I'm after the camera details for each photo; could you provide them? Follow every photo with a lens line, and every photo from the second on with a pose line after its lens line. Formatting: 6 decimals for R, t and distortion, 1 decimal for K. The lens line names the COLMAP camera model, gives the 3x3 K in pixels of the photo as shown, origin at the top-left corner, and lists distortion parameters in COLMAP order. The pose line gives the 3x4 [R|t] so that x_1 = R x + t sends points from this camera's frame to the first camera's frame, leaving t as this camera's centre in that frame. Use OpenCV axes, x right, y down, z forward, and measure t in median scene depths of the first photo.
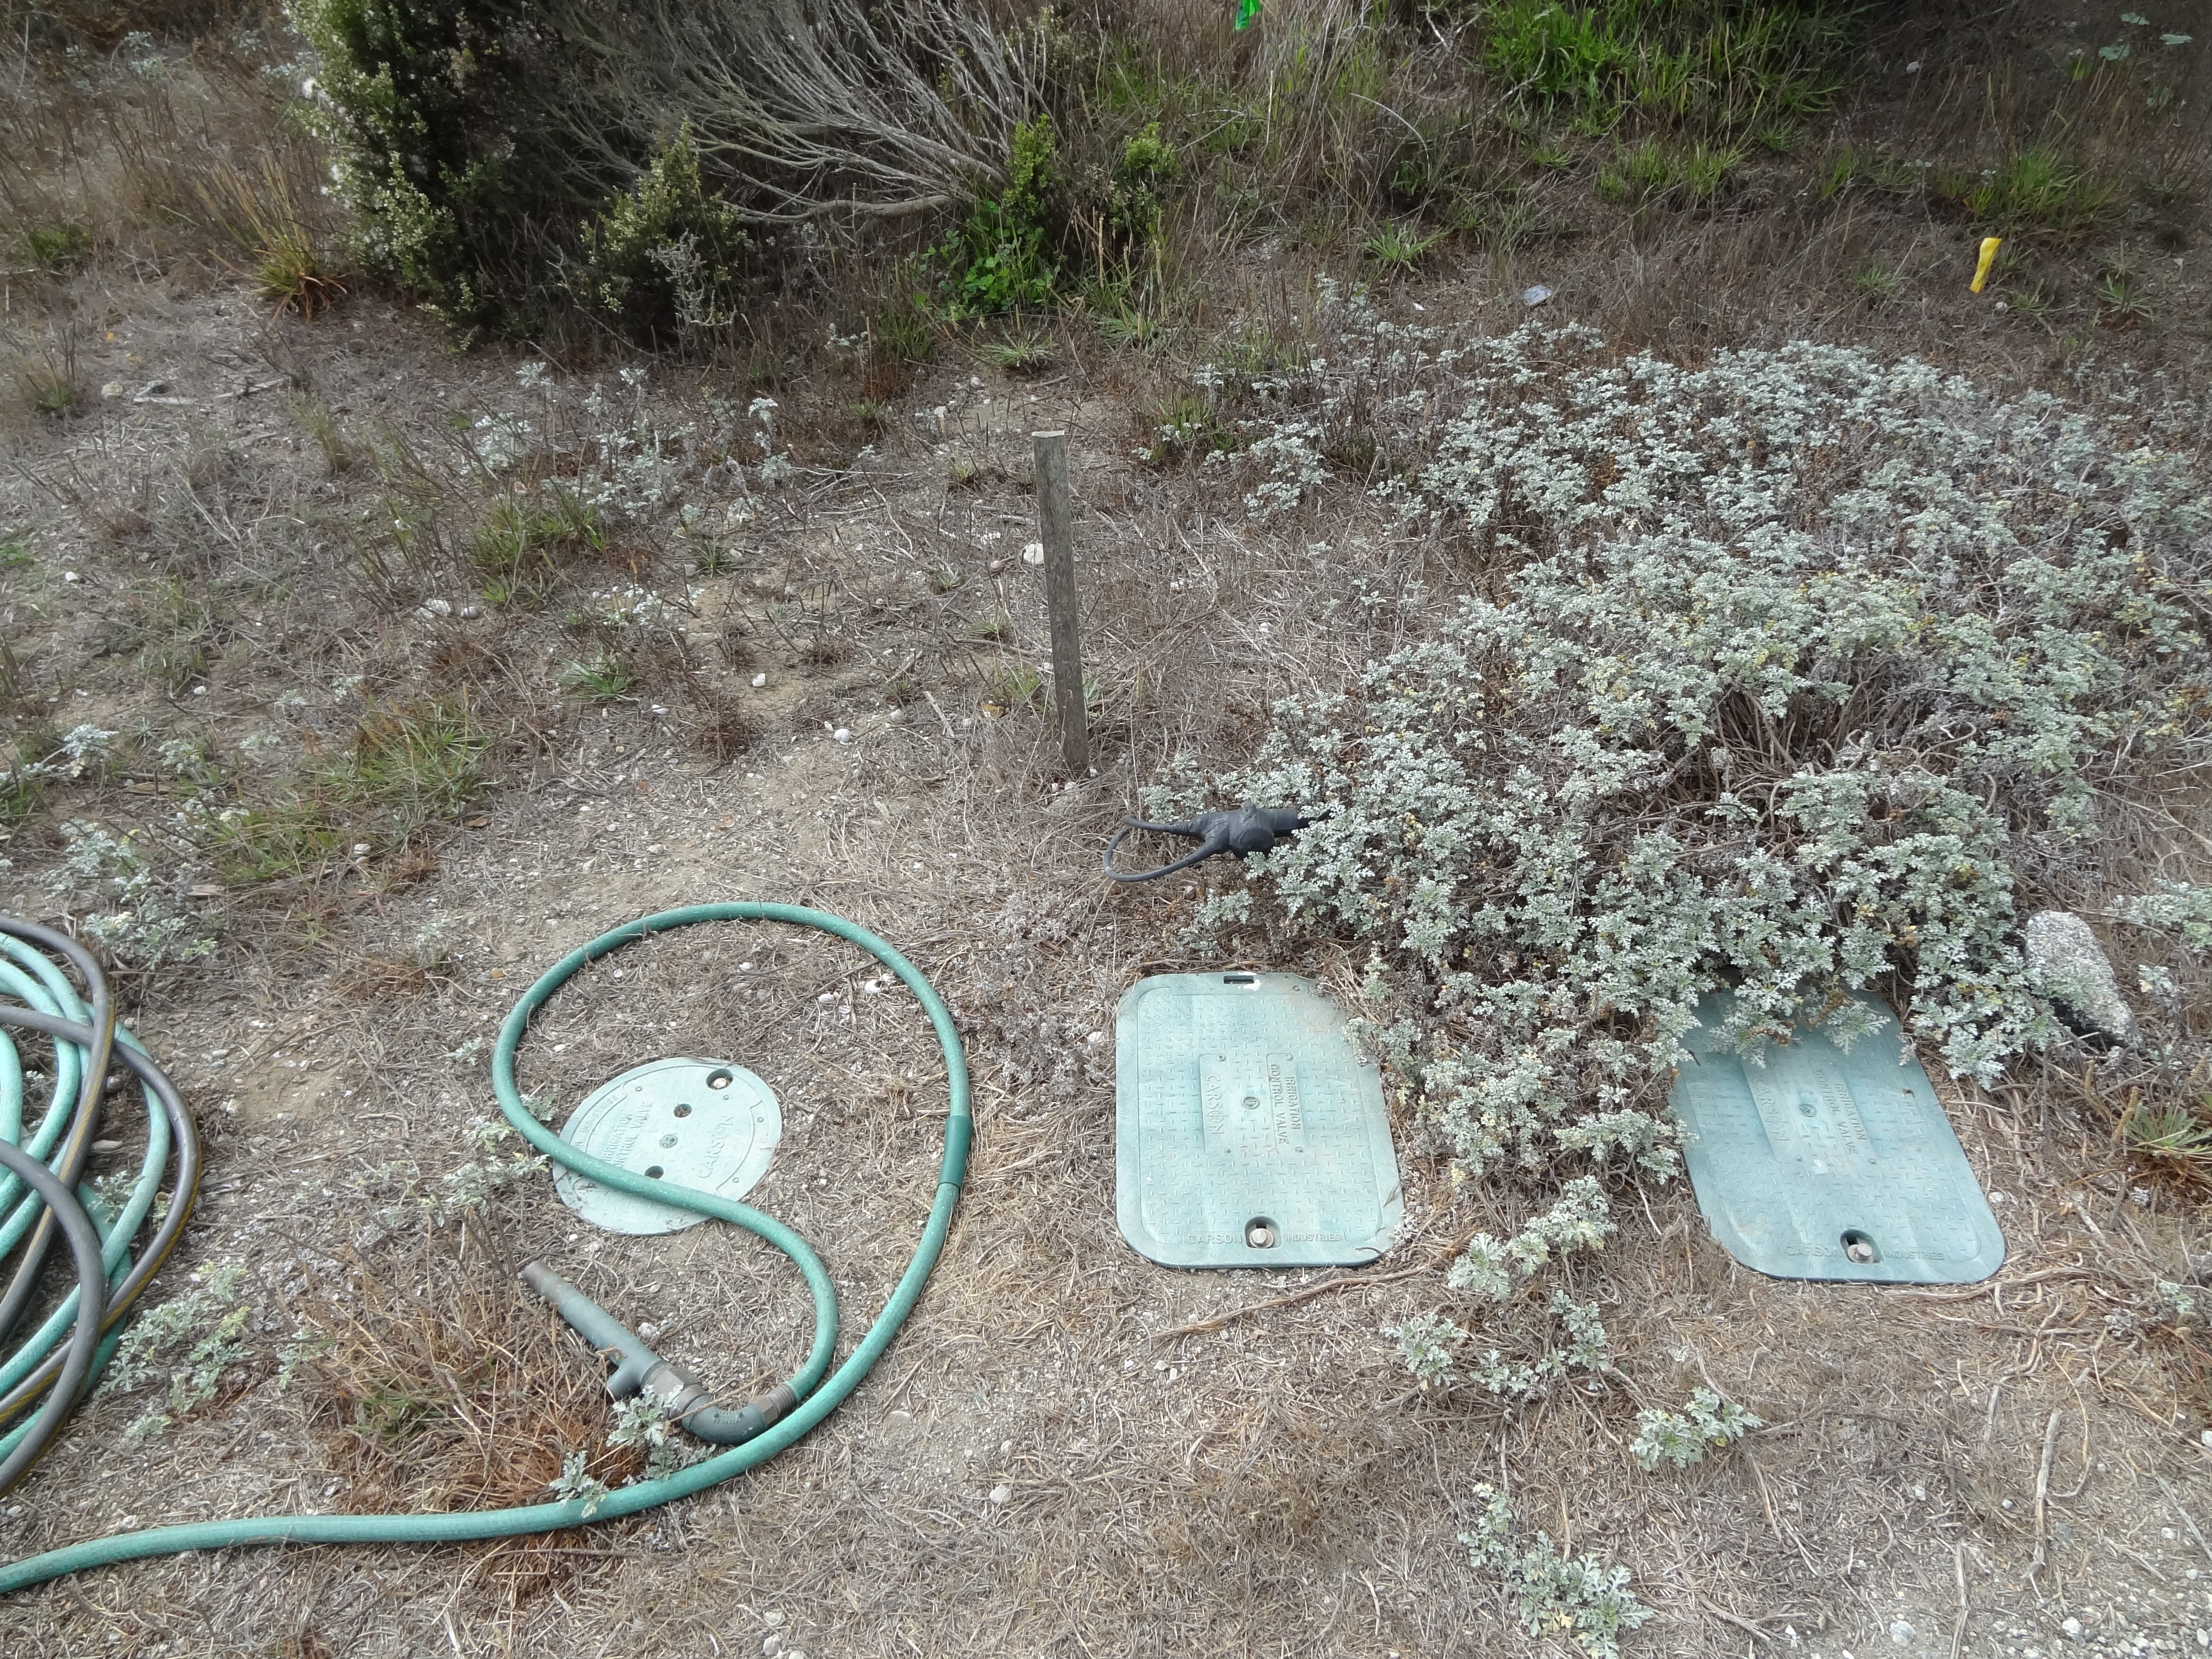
lens RADIAL K [[1545.0, 0, 1103.8], [0, 1545.0, 826.9], [0, 0, 1]] dist [0.002446, 0.003213]
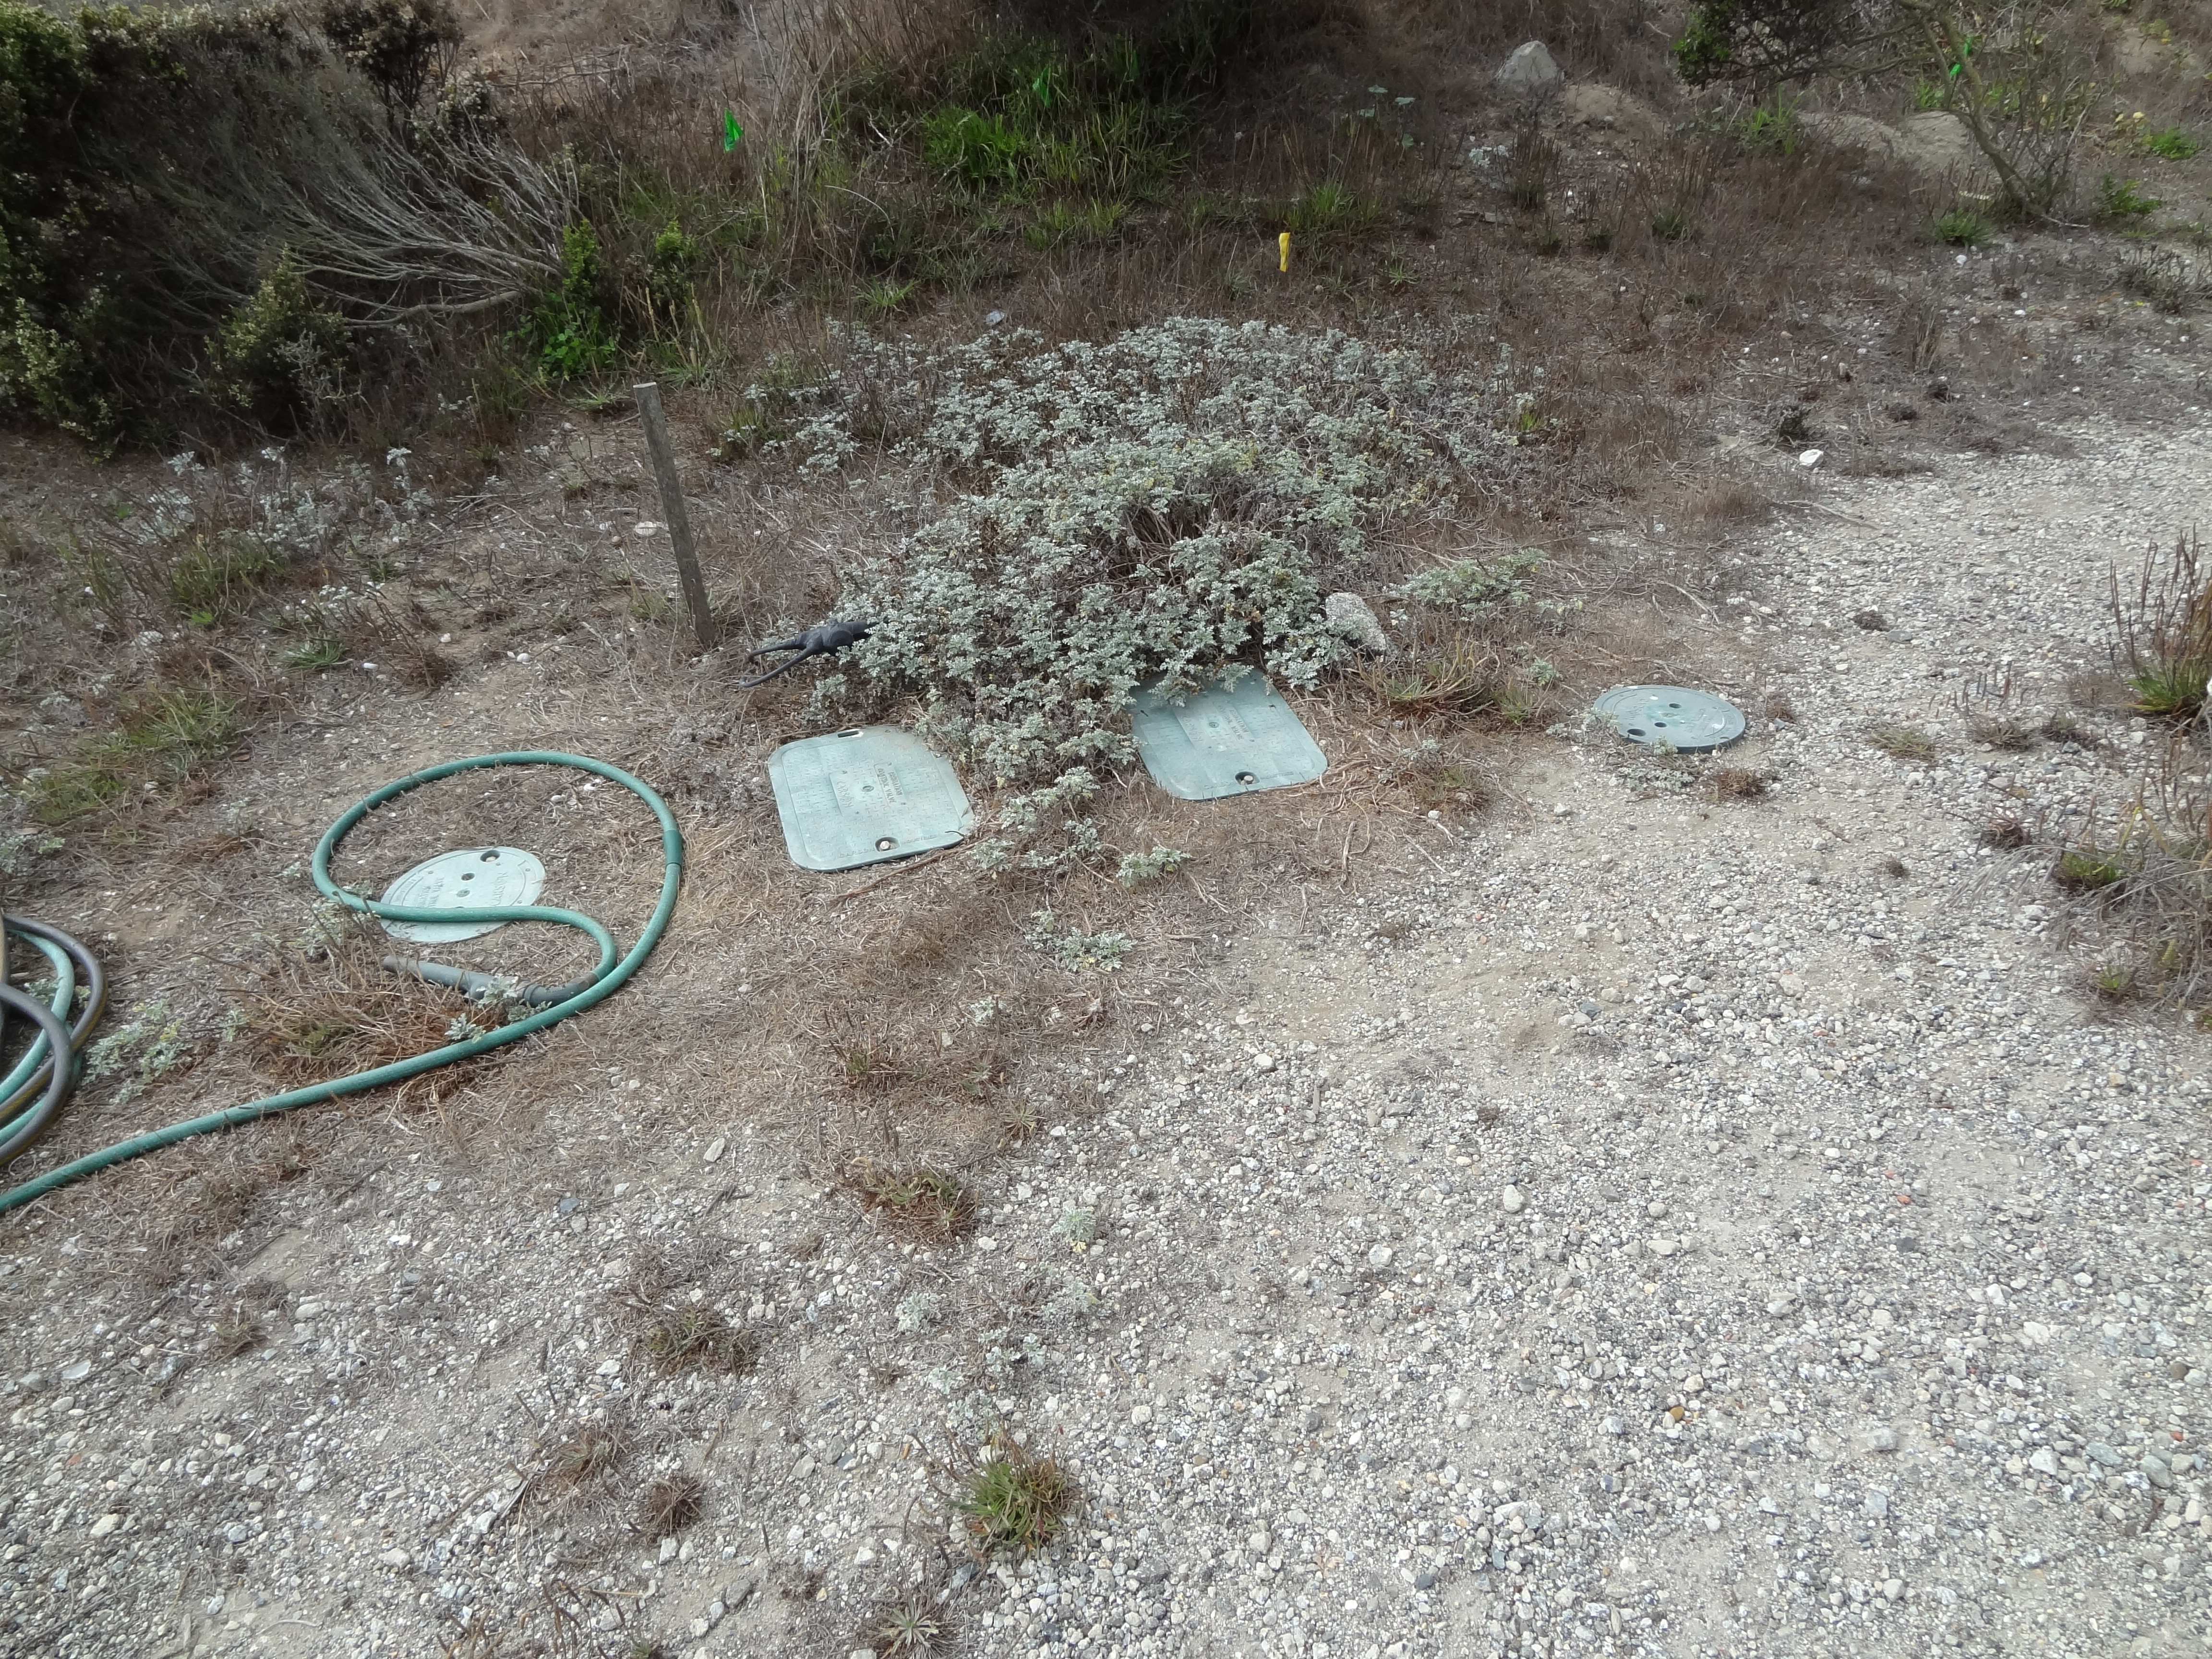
lens RADIAL K [[1545.0, 0, 1106.3], [0, 1545.0, 828.3], [0, 0, 1]] dist [0.002446, 0.003213]
pose [[0.953183, -0.188178, 0.236709, -0.040169], [0.207374, 0.976495, -0.058767, 0.305436], [-0.220087, 0.105103, 0.969802, -0.434126]]
